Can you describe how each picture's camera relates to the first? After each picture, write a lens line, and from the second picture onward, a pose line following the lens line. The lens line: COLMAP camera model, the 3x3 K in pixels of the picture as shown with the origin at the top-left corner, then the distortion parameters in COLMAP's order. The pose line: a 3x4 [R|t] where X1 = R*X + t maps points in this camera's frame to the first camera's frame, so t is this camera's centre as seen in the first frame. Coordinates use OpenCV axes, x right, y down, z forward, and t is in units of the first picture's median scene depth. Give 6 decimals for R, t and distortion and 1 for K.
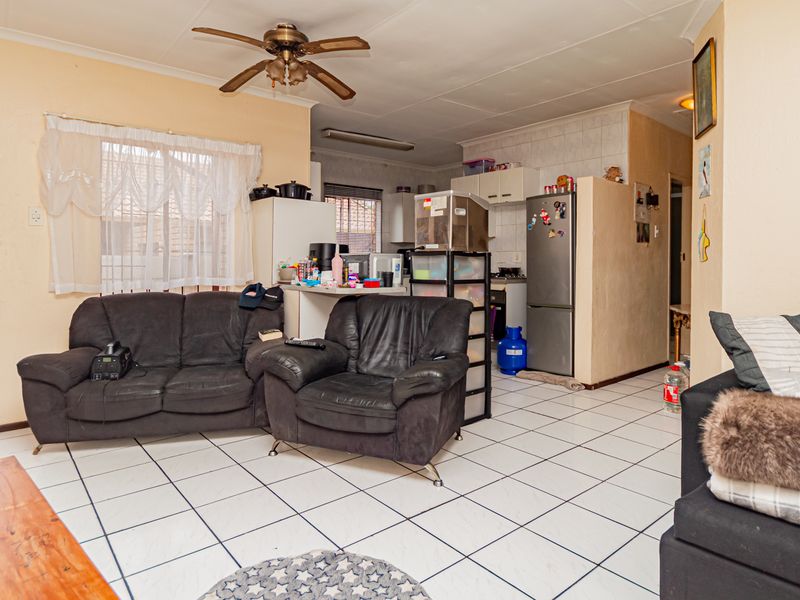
lens RADIAL K [[494.2, 0, 400.9], [0, 494.2, 268.9], [0, 0, 1]] dist [0.000353, -0.000455]
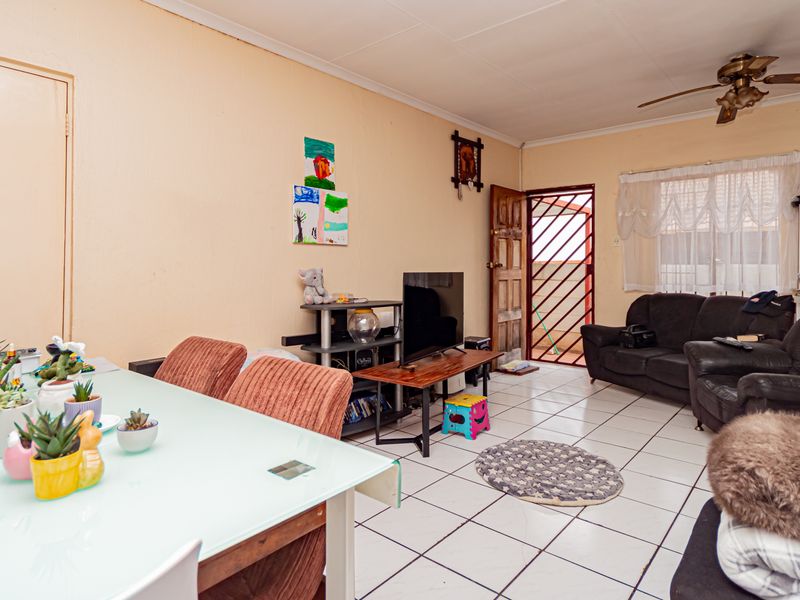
lens RADIAL K [[477.3, 0, 400.0], [0, 477.3, 300.0], [0, 0, 1]] dist [0.000490, 0.000295]
pose [[0.156286, 0.068112, -0.985360, 0.660483], [-0.017132, 0.997656, 0.066245, -0.005266], [0.987563, 0.006528, 0.157087, 0.075154]]
